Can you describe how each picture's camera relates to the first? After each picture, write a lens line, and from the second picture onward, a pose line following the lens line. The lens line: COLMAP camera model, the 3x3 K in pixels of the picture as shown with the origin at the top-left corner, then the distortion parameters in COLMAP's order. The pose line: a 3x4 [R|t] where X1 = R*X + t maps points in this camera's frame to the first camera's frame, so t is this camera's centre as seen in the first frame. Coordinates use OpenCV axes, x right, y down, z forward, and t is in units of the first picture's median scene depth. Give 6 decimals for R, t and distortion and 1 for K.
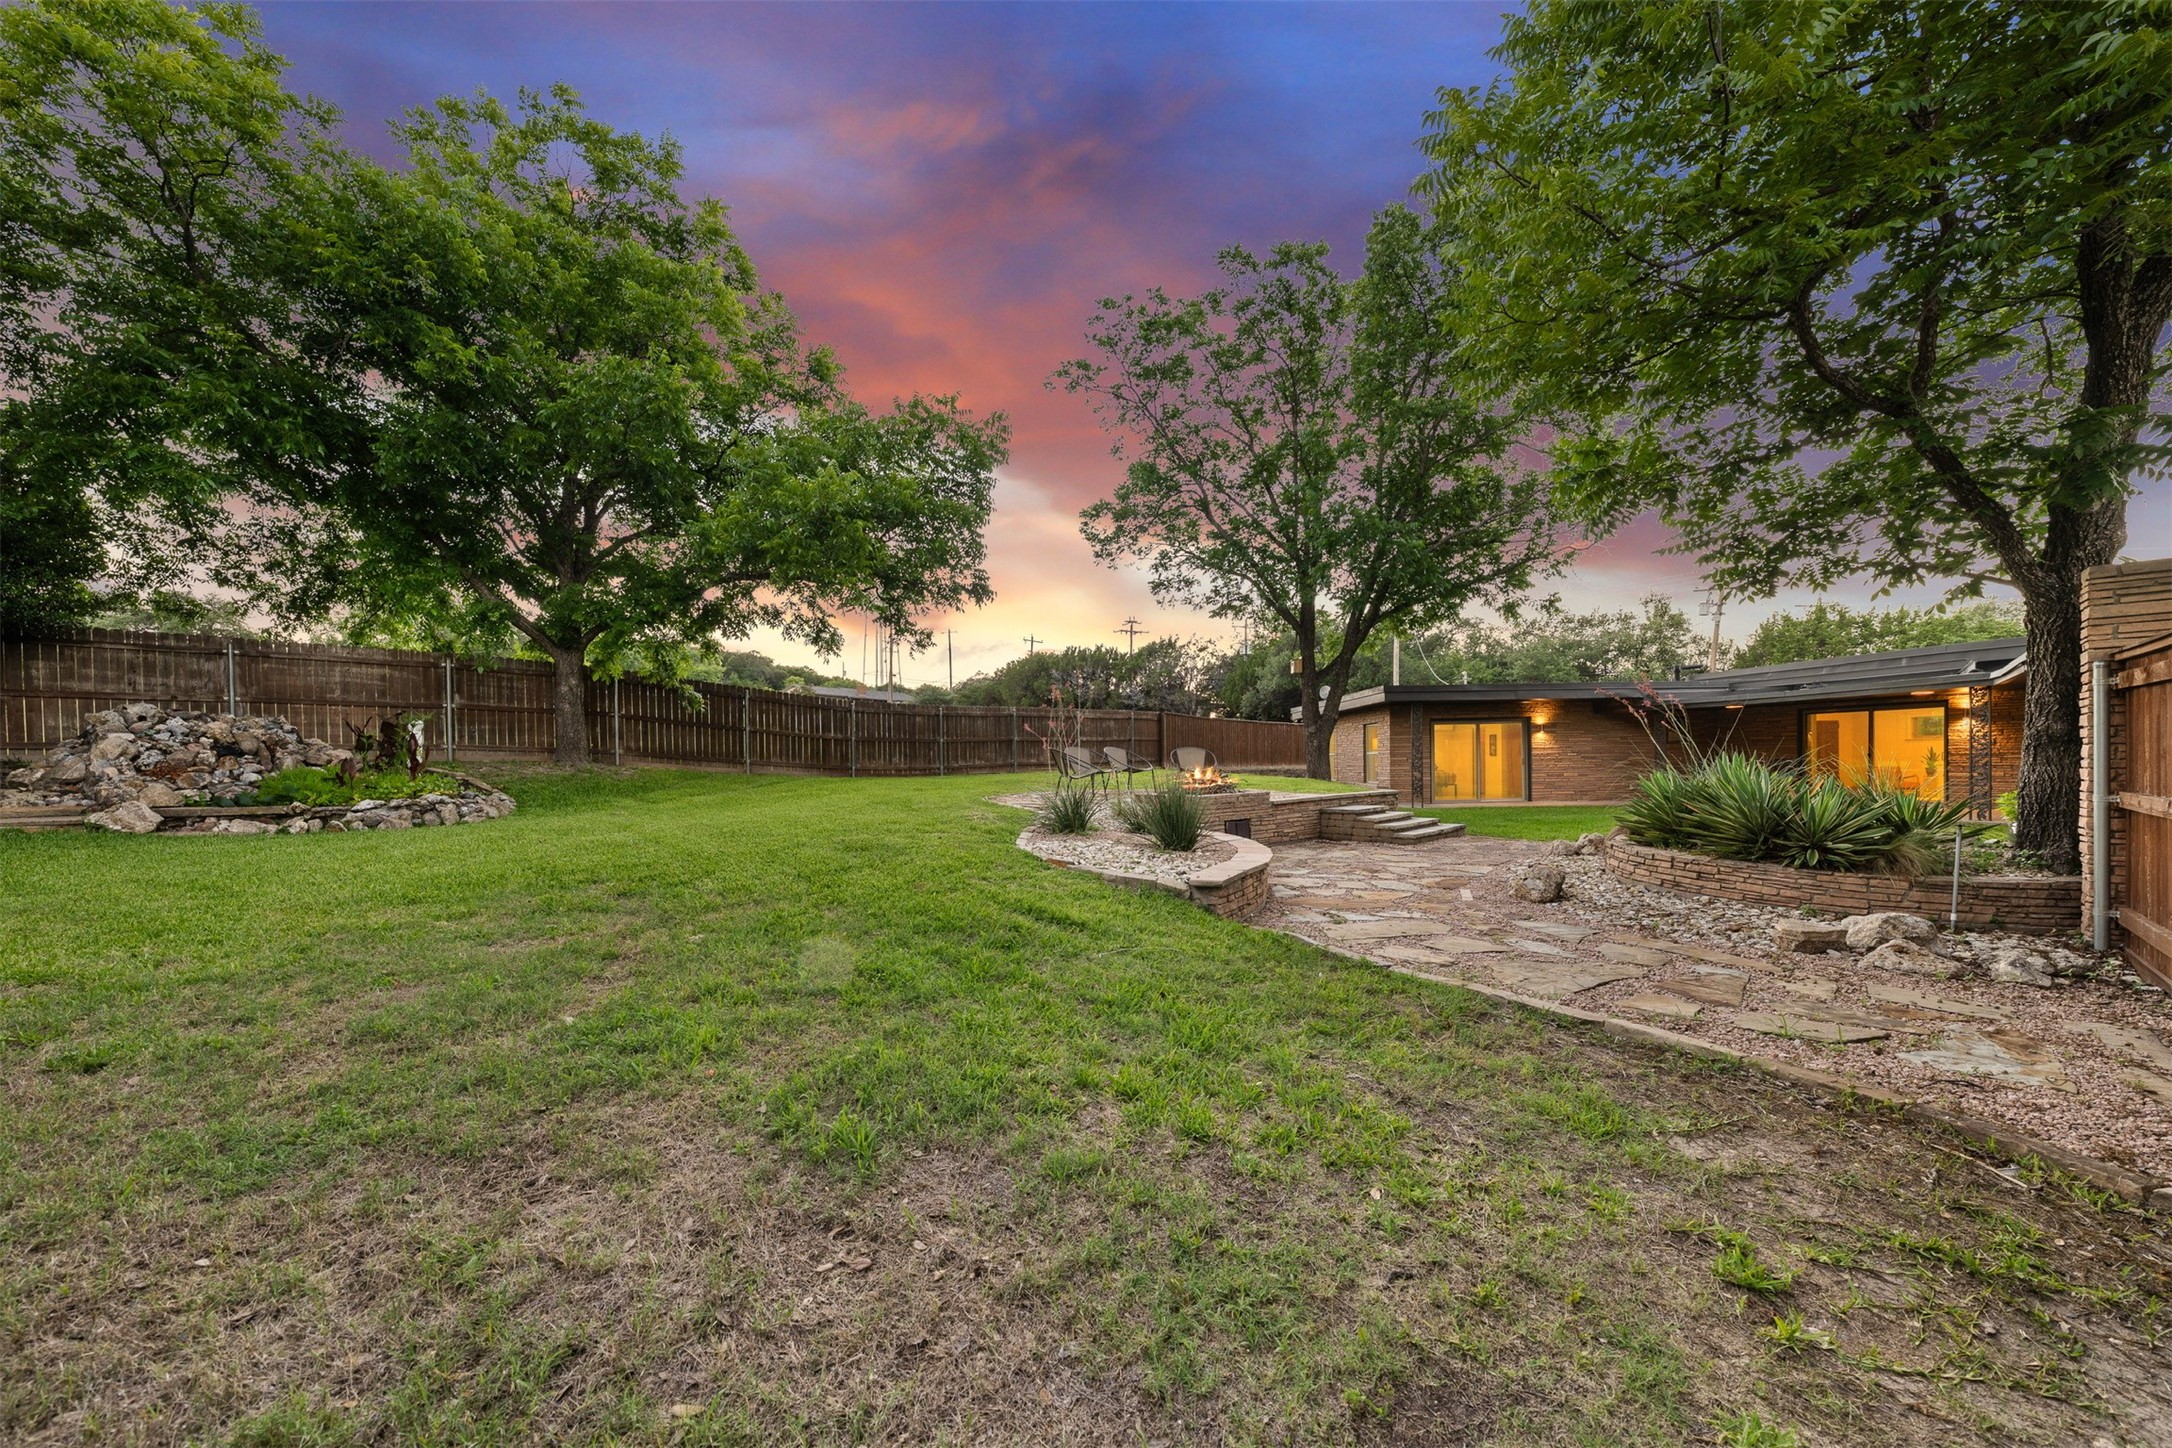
lens RADIAL K [[752.6, 0, 1087.2], [0, 752.6, 761.3], [0, 0, 1]] dist [0.000095, -0.000009]
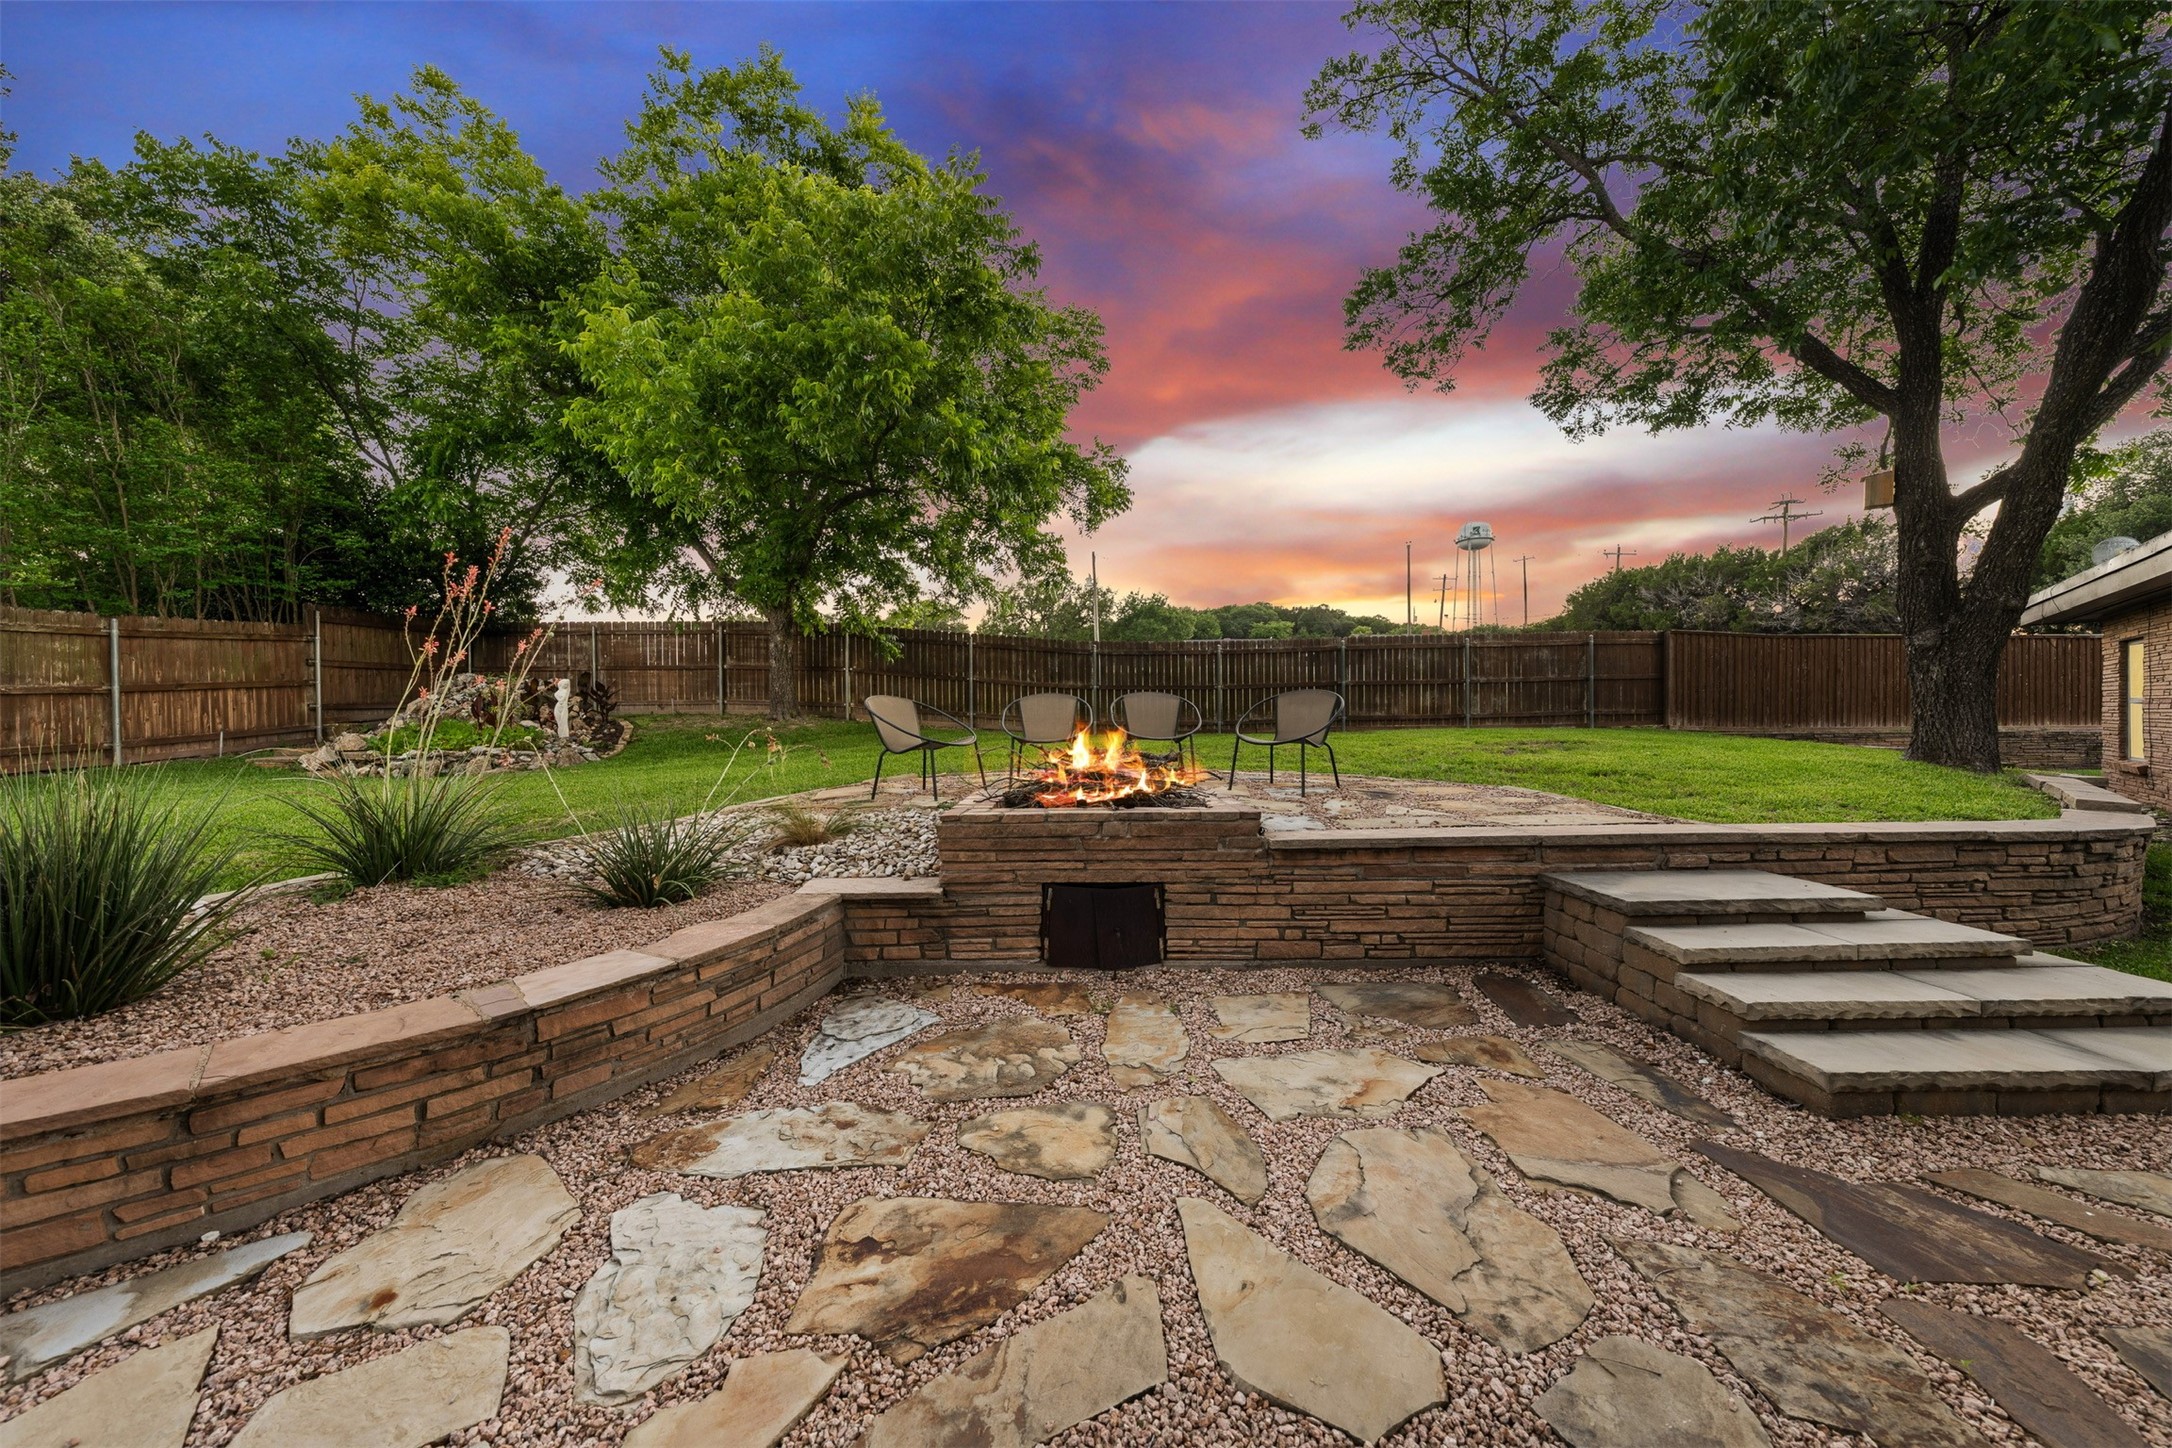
lens RADIAL K [[739.4, 0, 1093.2], [0, 739.4, 714.9], [0, 0, 1]] dist [-0.001189, -0.000106]
pose [[0.725625, 0.002999, -0.688084, 0.246629], [0.000393, 0.999989, 0.004773, -0.004049], [0.688090, -0.003734, 0.725615, 0.405207]]
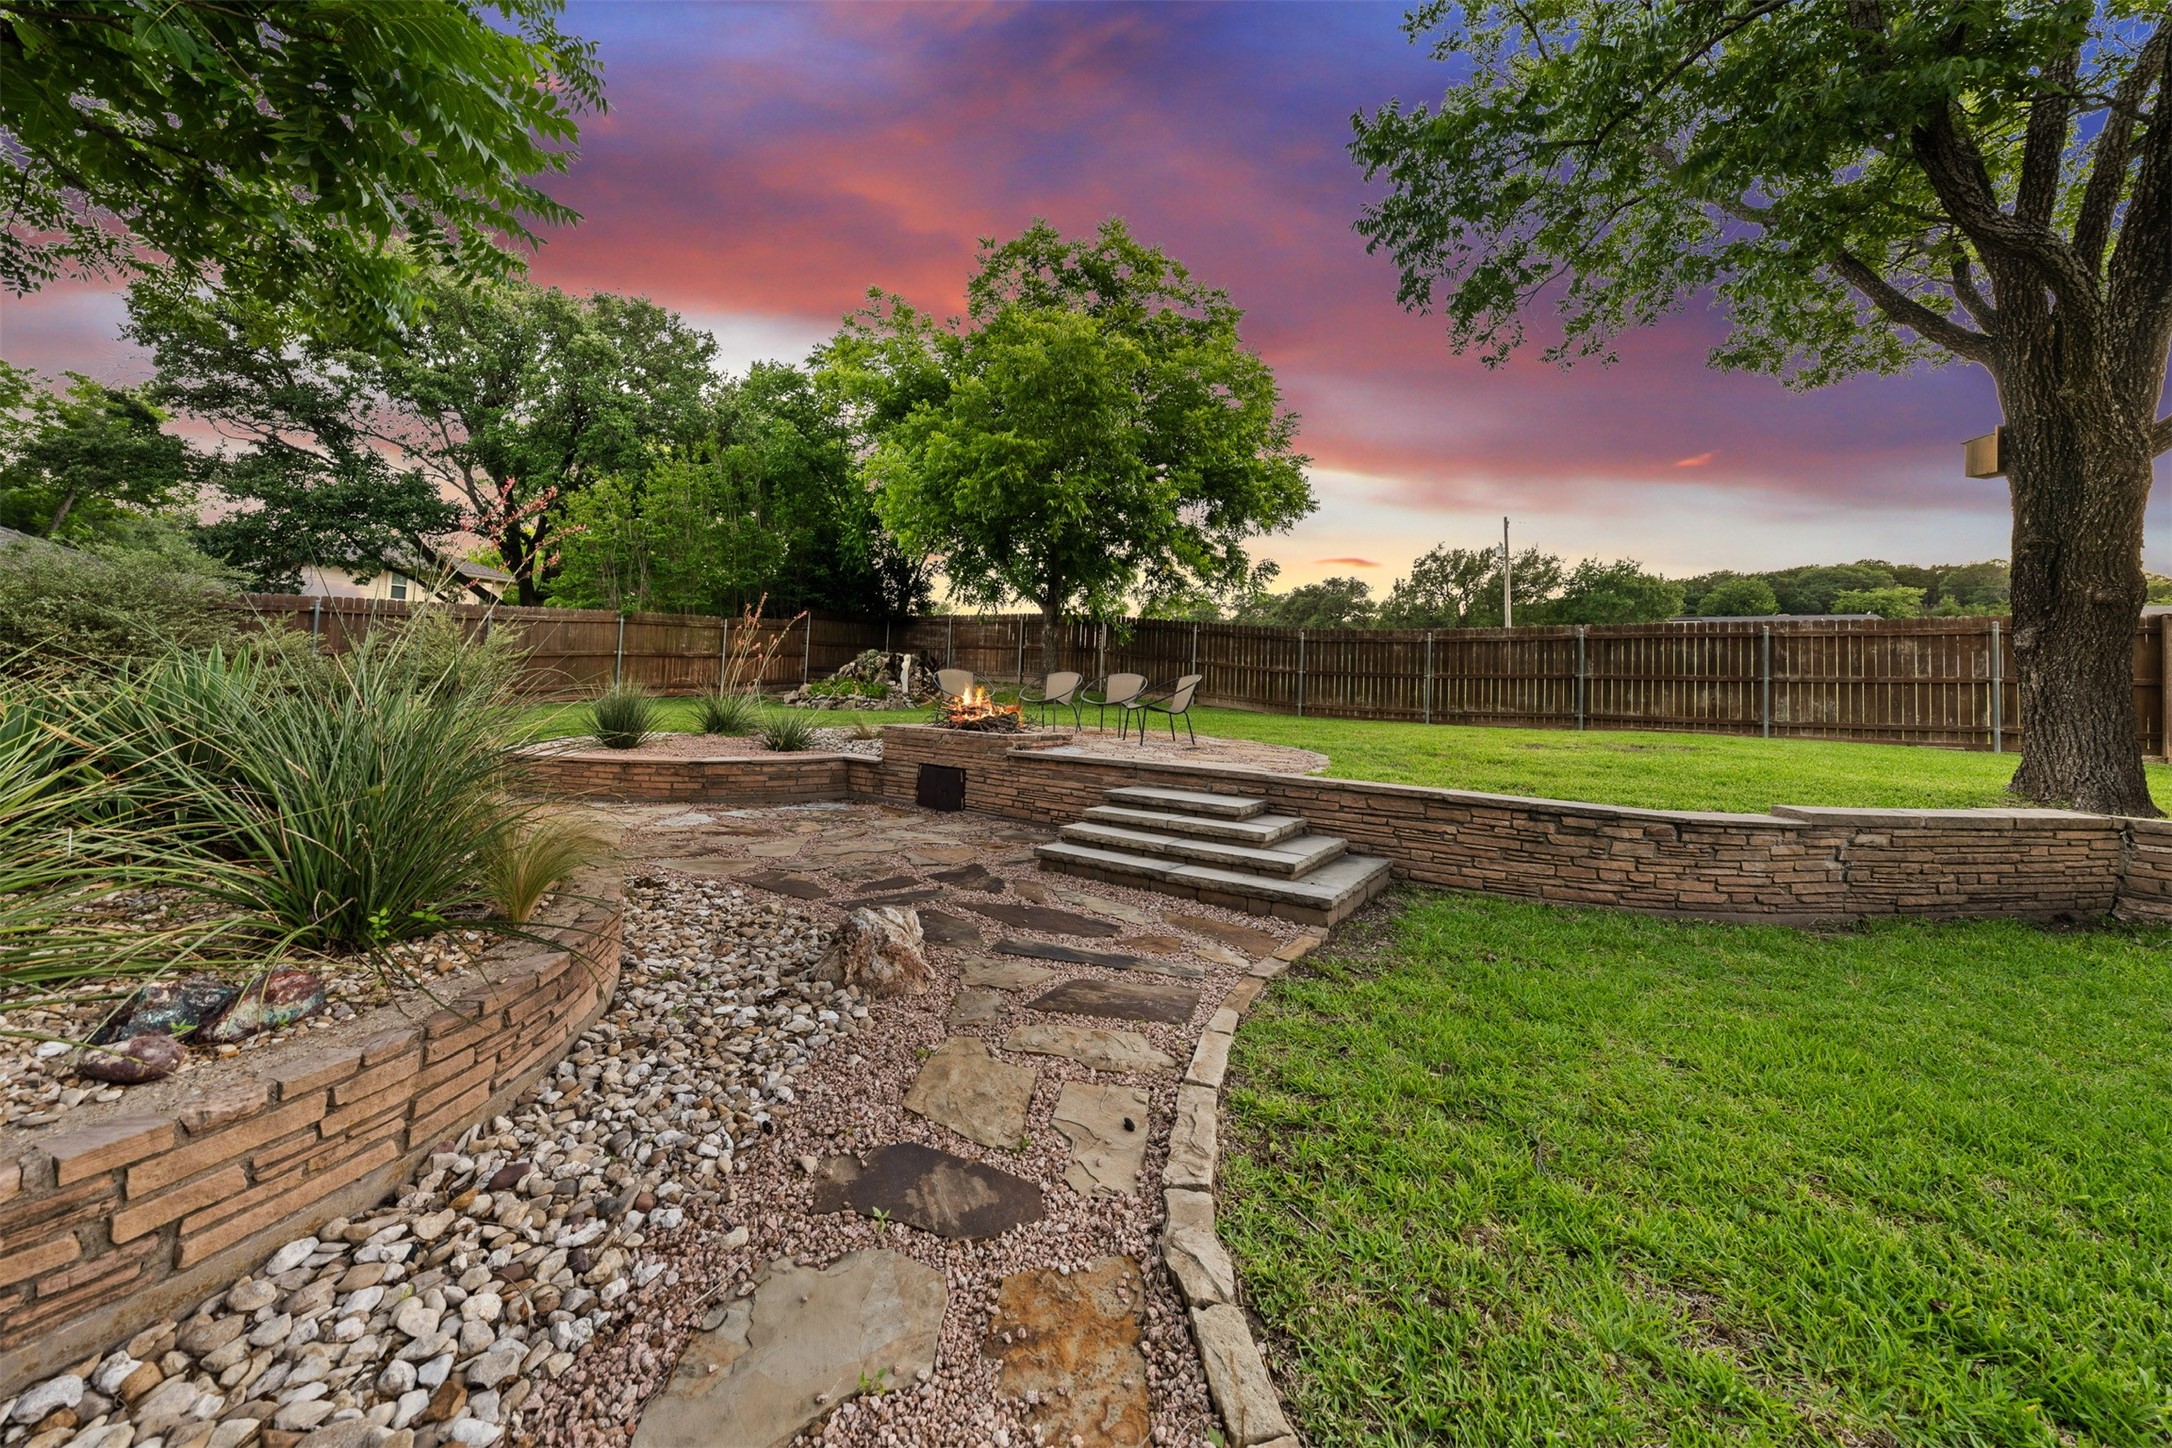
lens RADIAL K [[794.0, 0, 1057.9], [0, 794.0, 647.1], [0, 0, 1]] dist [0.000399, 0.000110]
pose [[0.211444, -0.033659, -0.976810, 0.539295], [-0.047743, 0.997858, -0.044718, -0.004109], [0.976223, 0.056091, 0.209384, 0.523090]]
